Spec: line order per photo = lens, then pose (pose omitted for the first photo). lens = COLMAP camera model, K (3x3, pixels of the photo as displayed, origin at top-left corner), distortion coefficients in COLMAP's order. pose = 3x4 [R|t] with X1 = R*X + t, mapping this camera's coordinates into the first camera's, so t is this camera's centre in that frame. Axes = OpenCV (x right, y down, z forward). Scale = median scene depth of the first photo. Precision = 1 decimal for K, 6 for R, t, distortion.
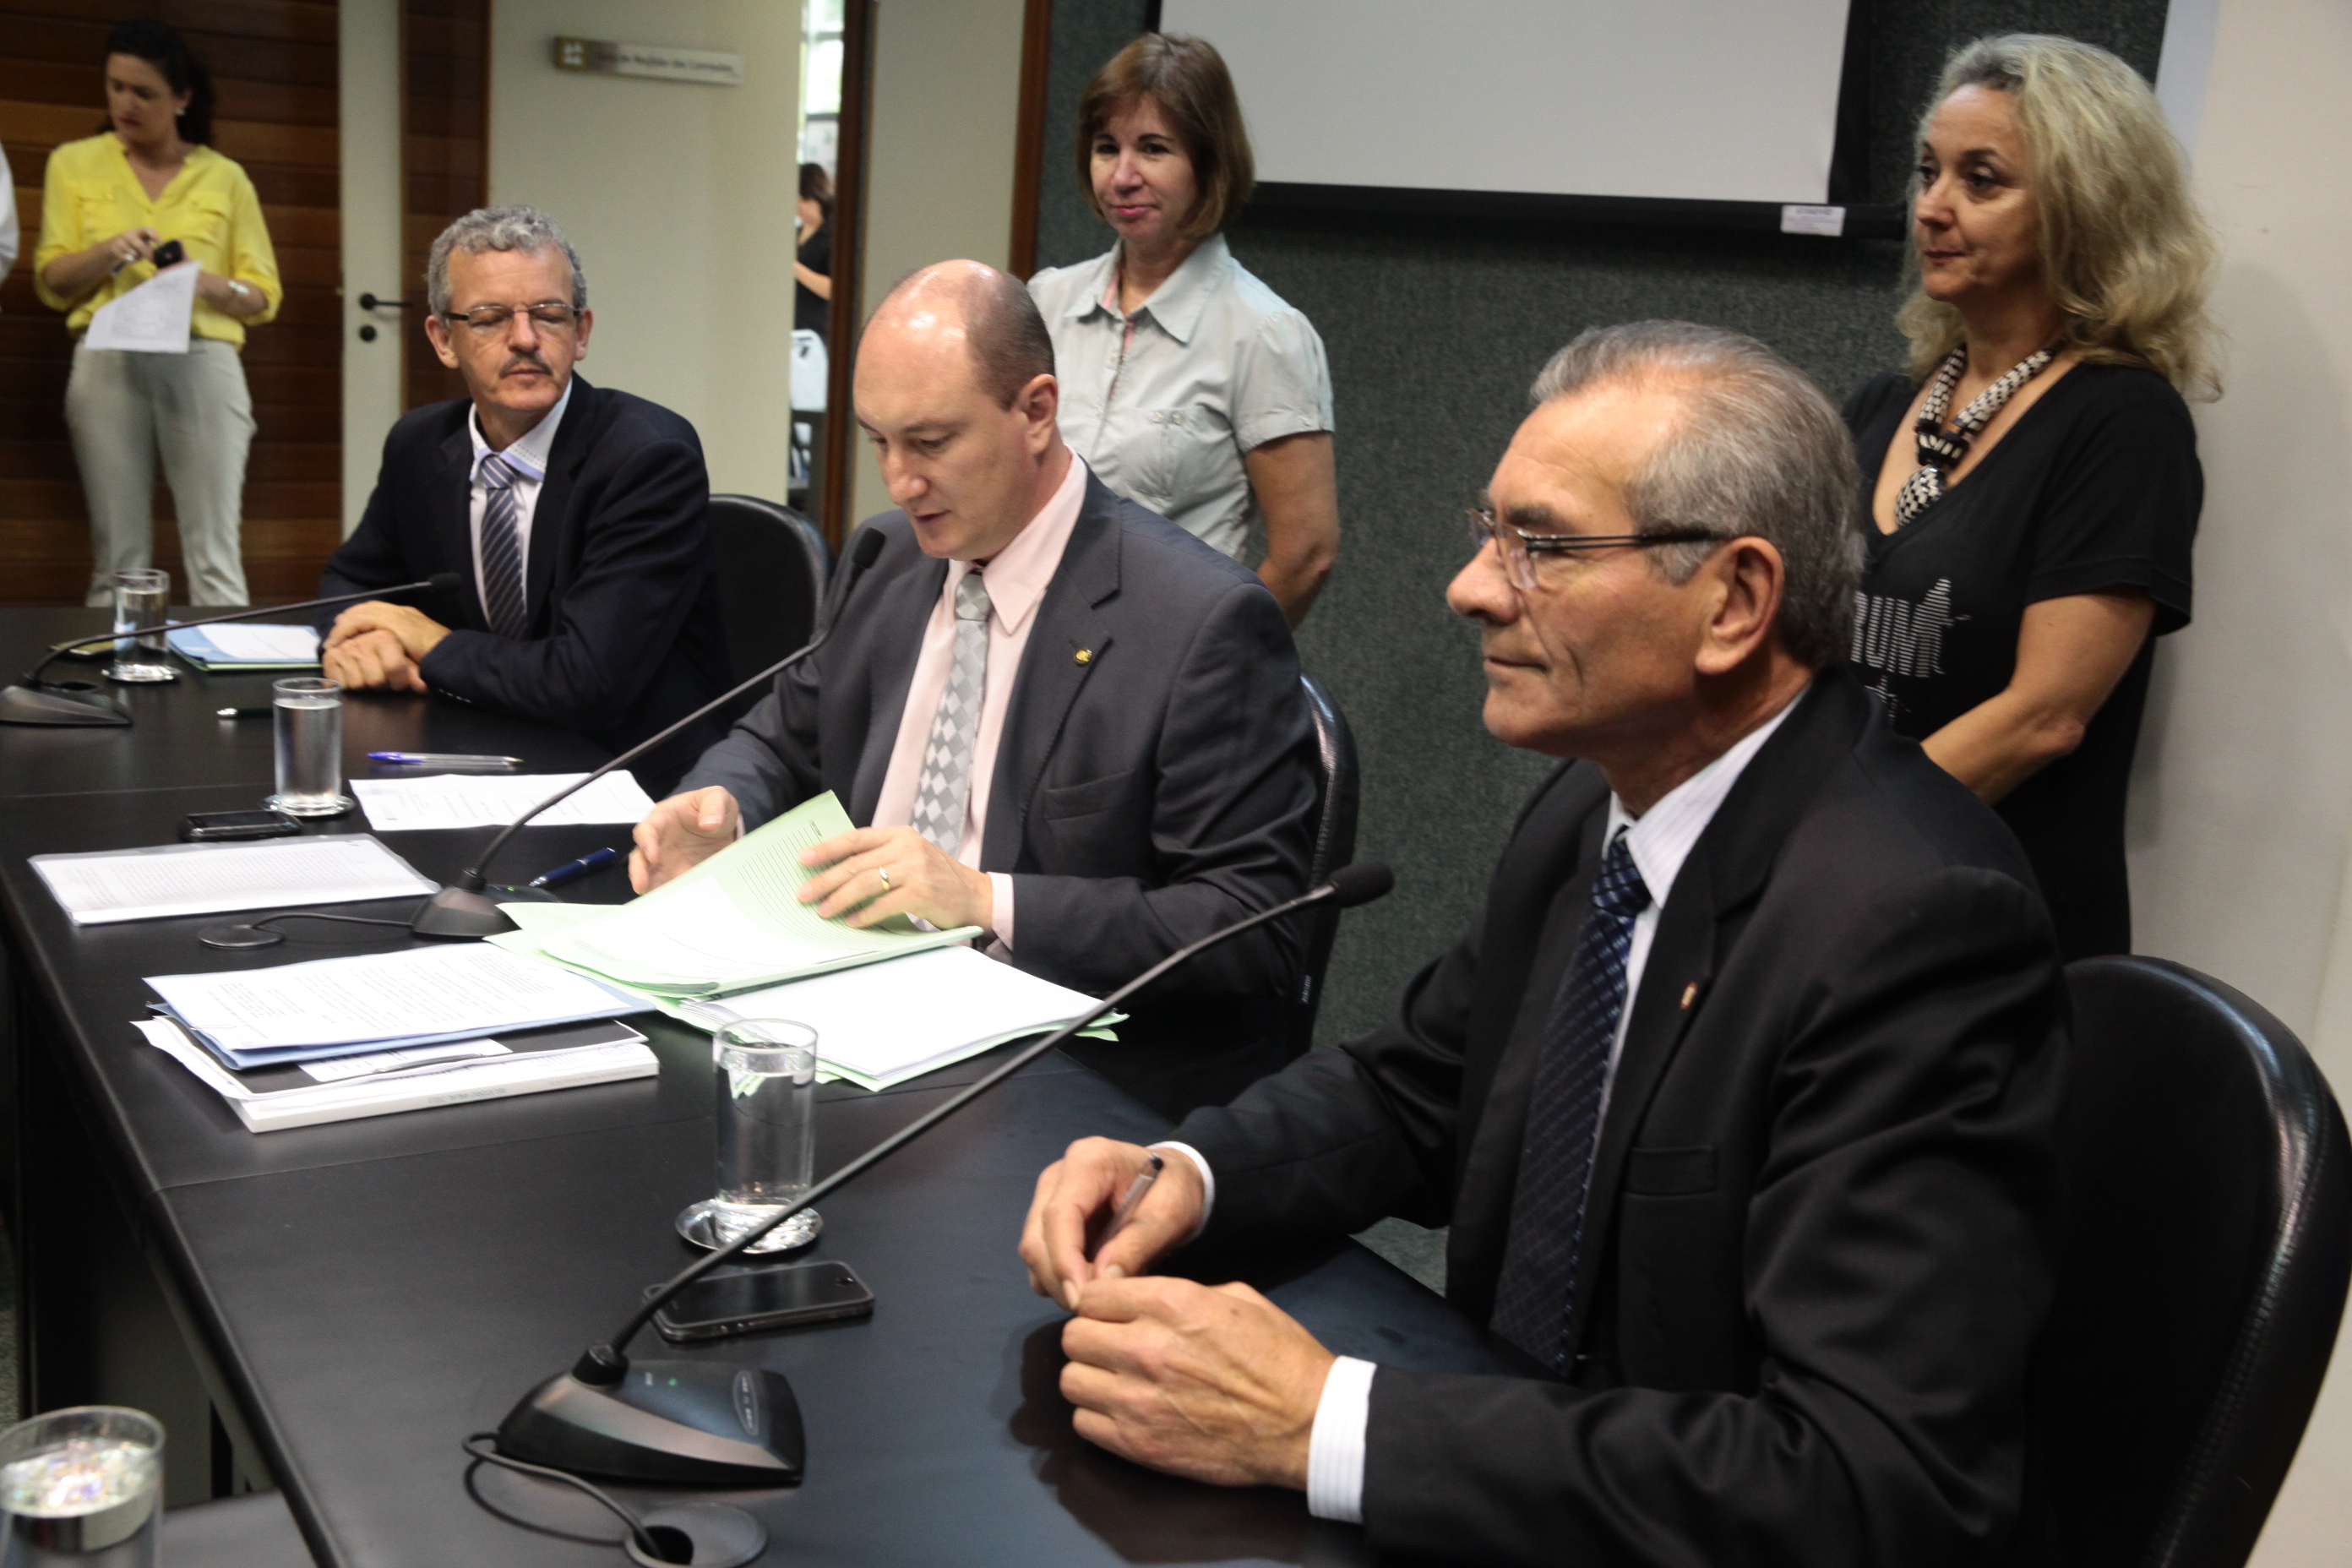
lens RADIAL K [[2653.7, 0, 1176.0], [0, 2653.7, 784.0], [0, 0, 1]] dist [0.069216, 0.035271]
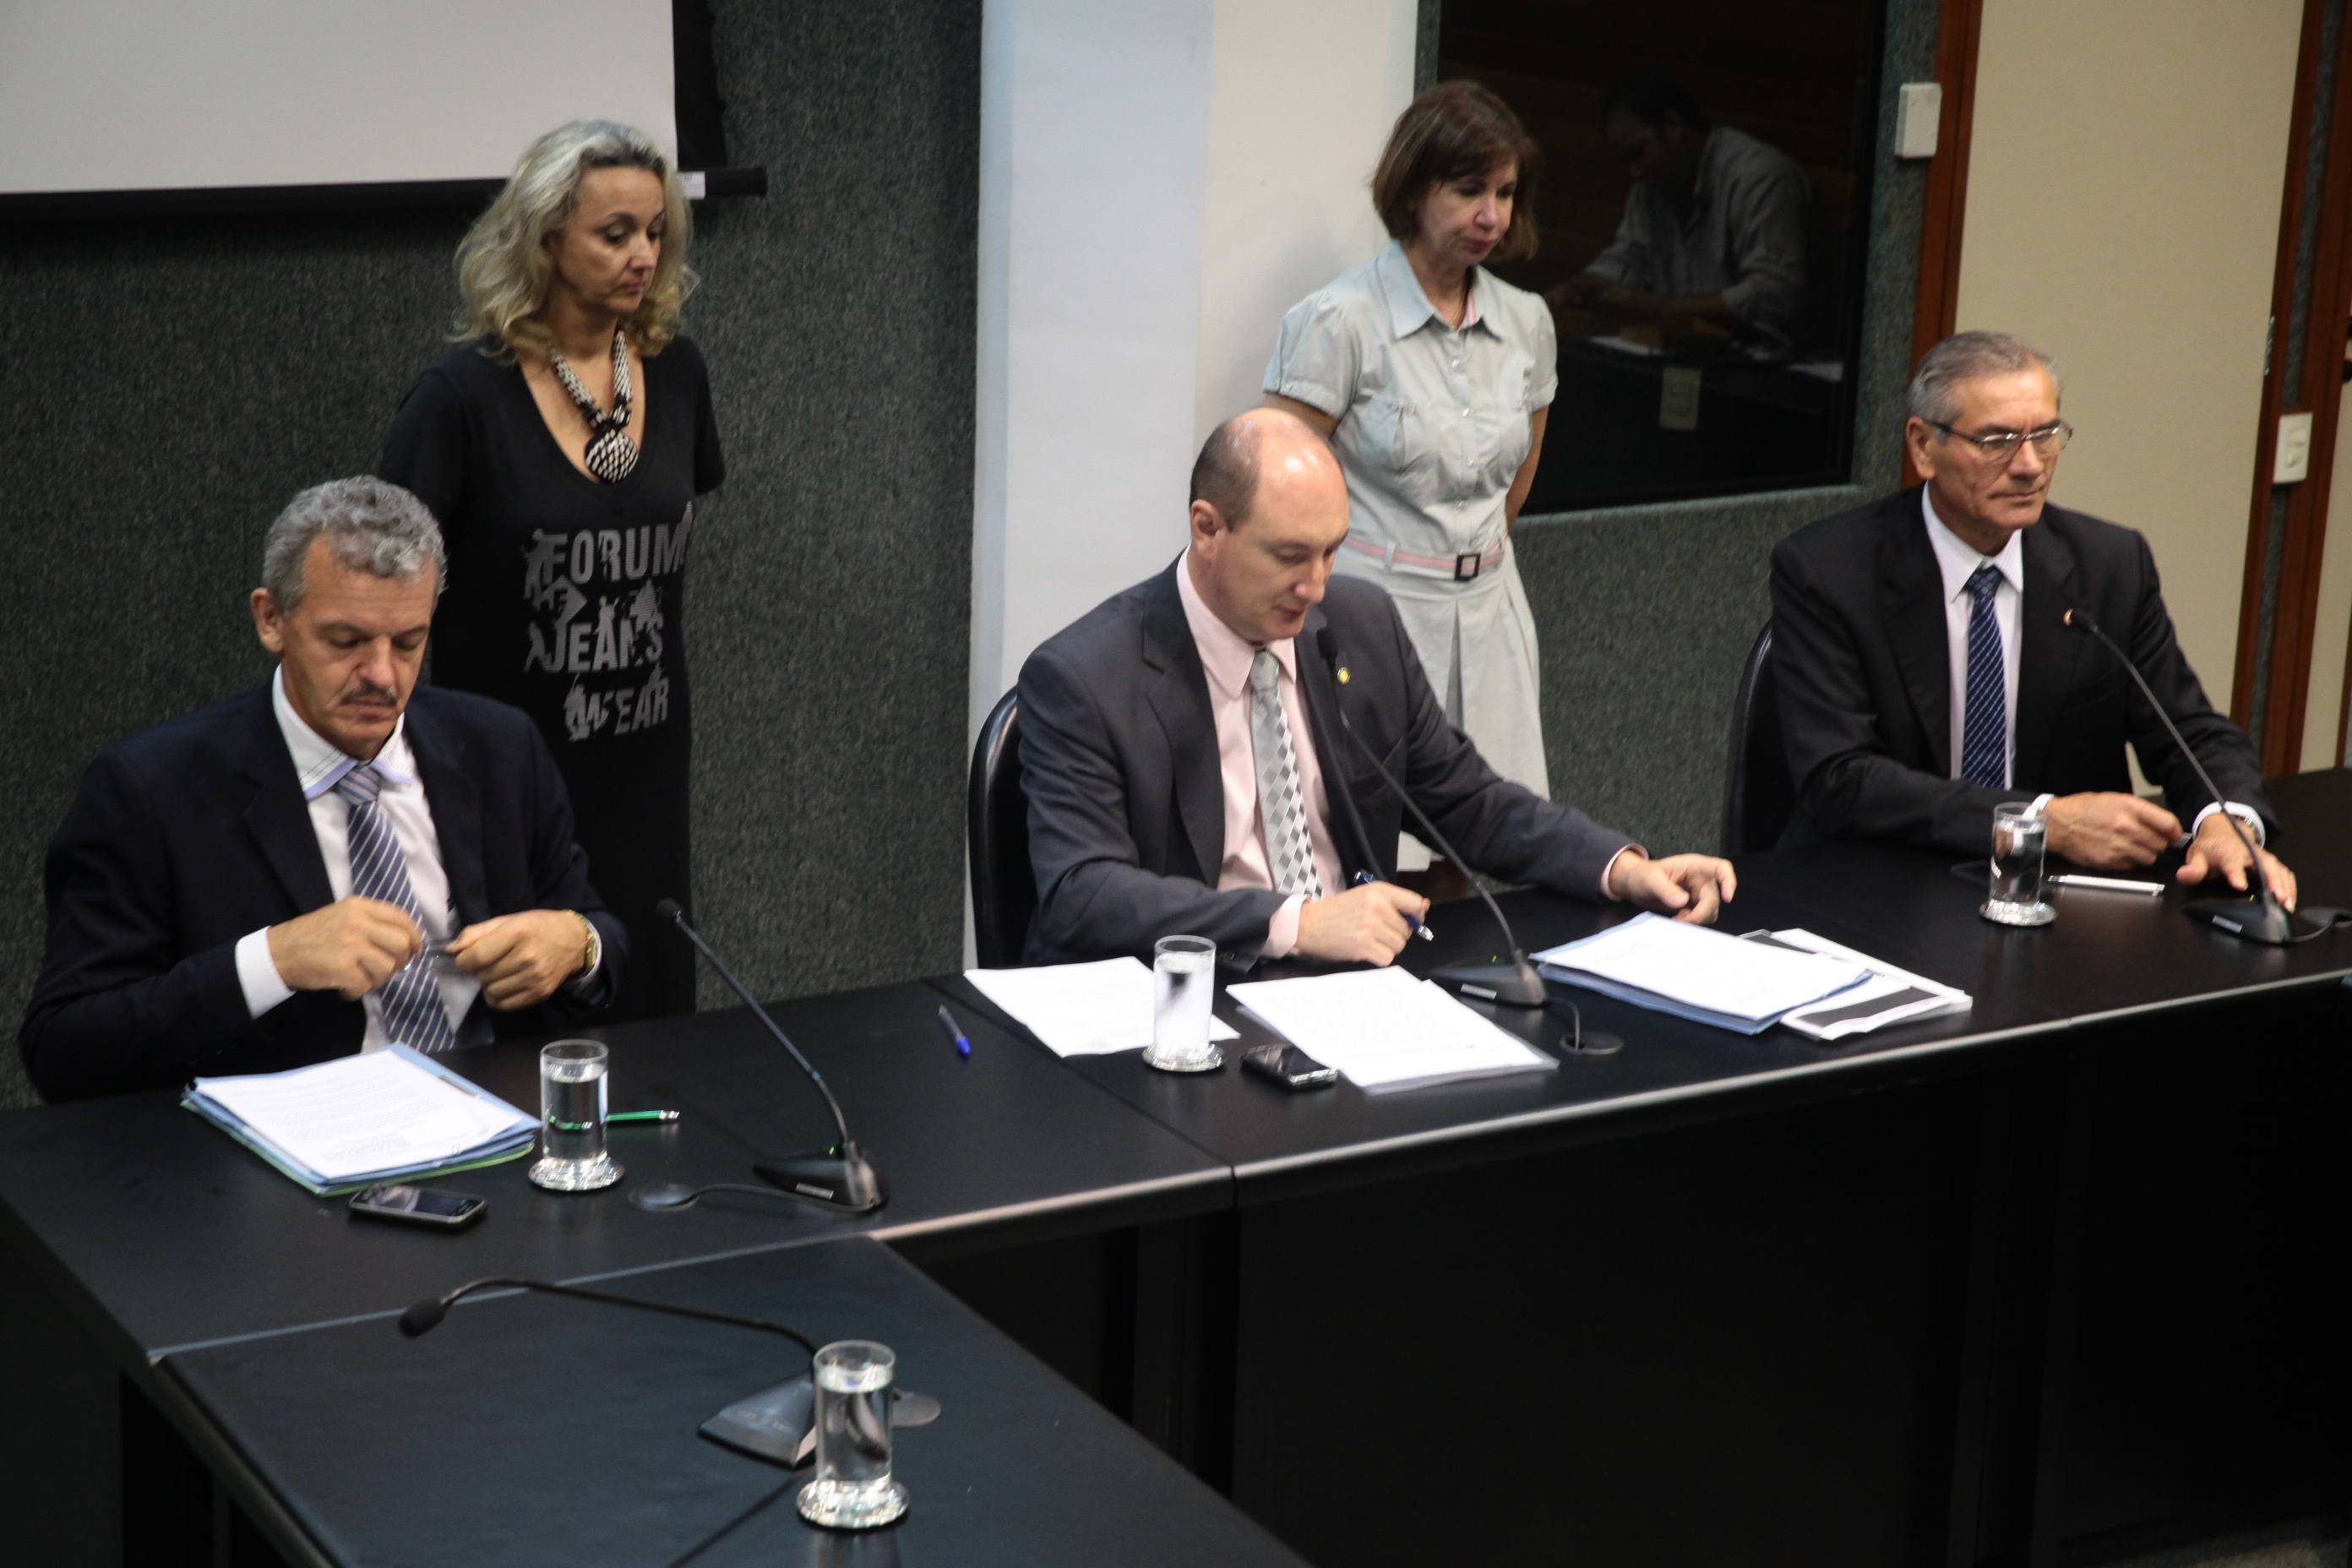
lens RADIAL K [[4519.8, 0, 1349.8], [0, 4519.8, 944.4], [0, 0, 1]] dist [0.317528, 0.001454]
pose [[-0.033143, -0.371313, 0.927916, -2.153061], [0.173731, 0.912152, 0.371210, -0.752947], [-0.984235, 0.173511, 0.034277, 0.909157]]
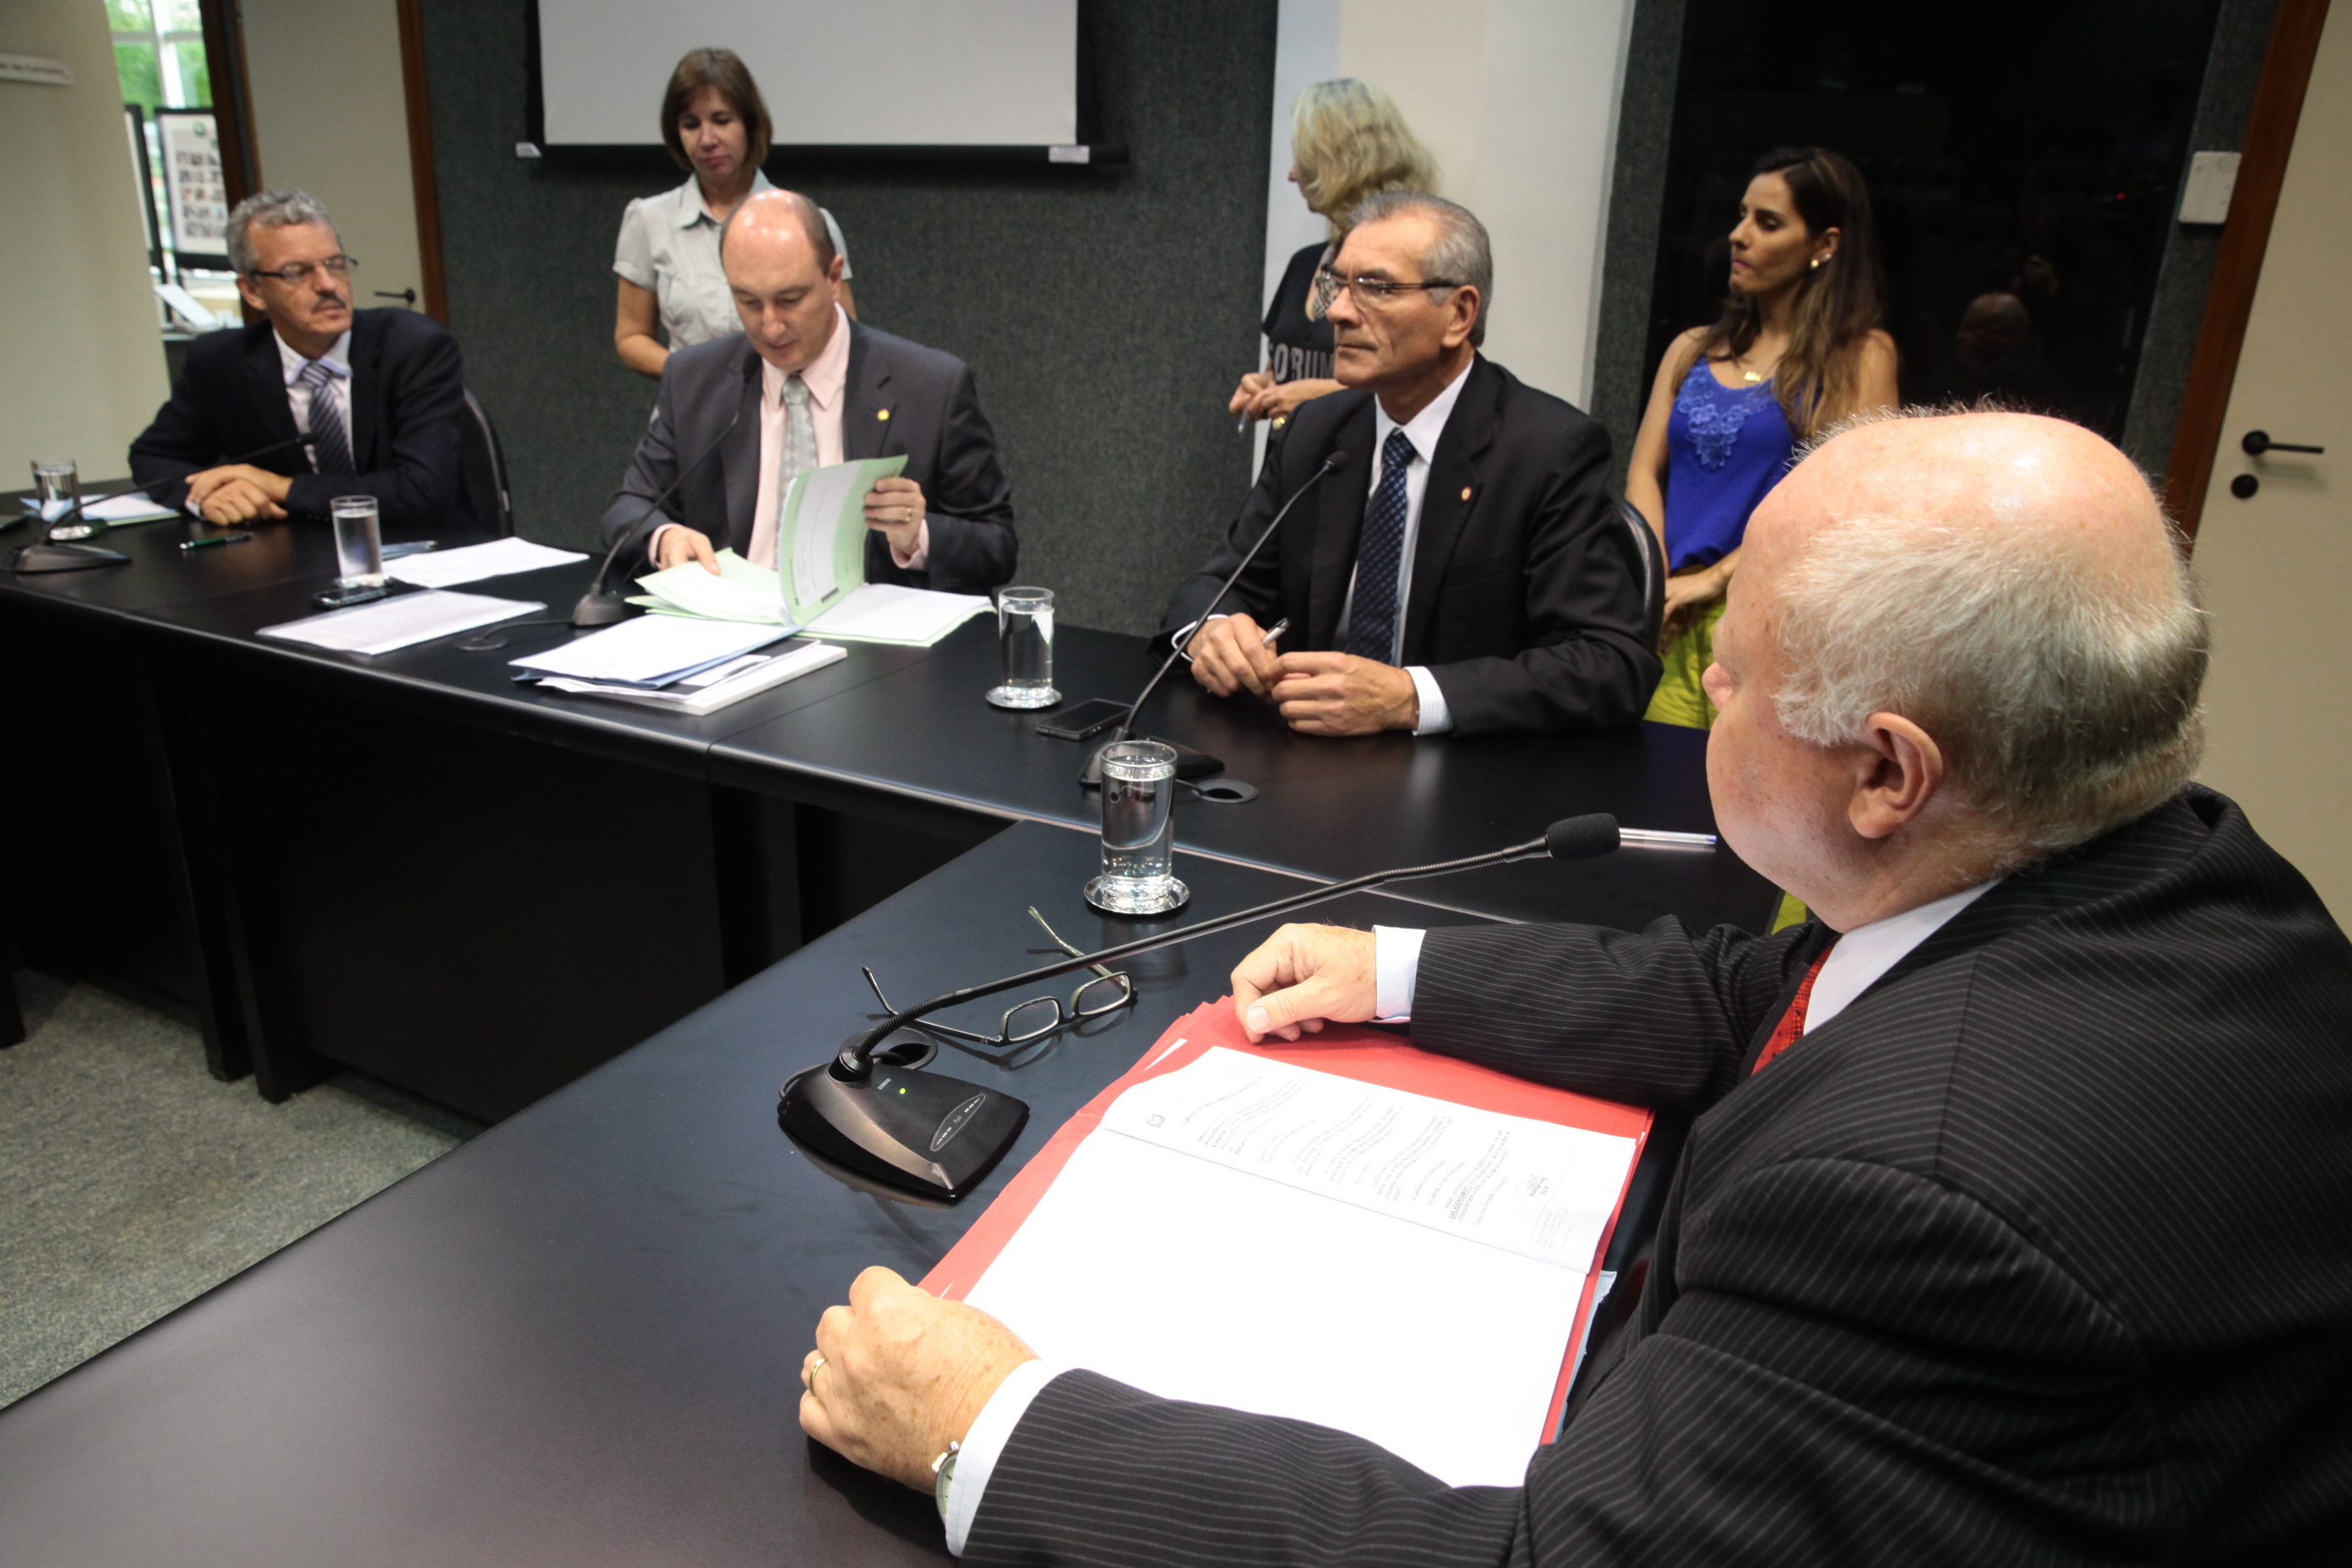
lens RADIAL K [[1618.6, 0, 1176.0], [0, 1618.6, 784.0], [0, 0, 1]] dist [-0.041446, 0.001740]
pose [[0.845361, -0.219109, 0.487192, -0.431281], [0.141908, 0.971353, 0.190620, 0.012983], [-0.515002, -0.092006, 0.852237, -0.031690]]
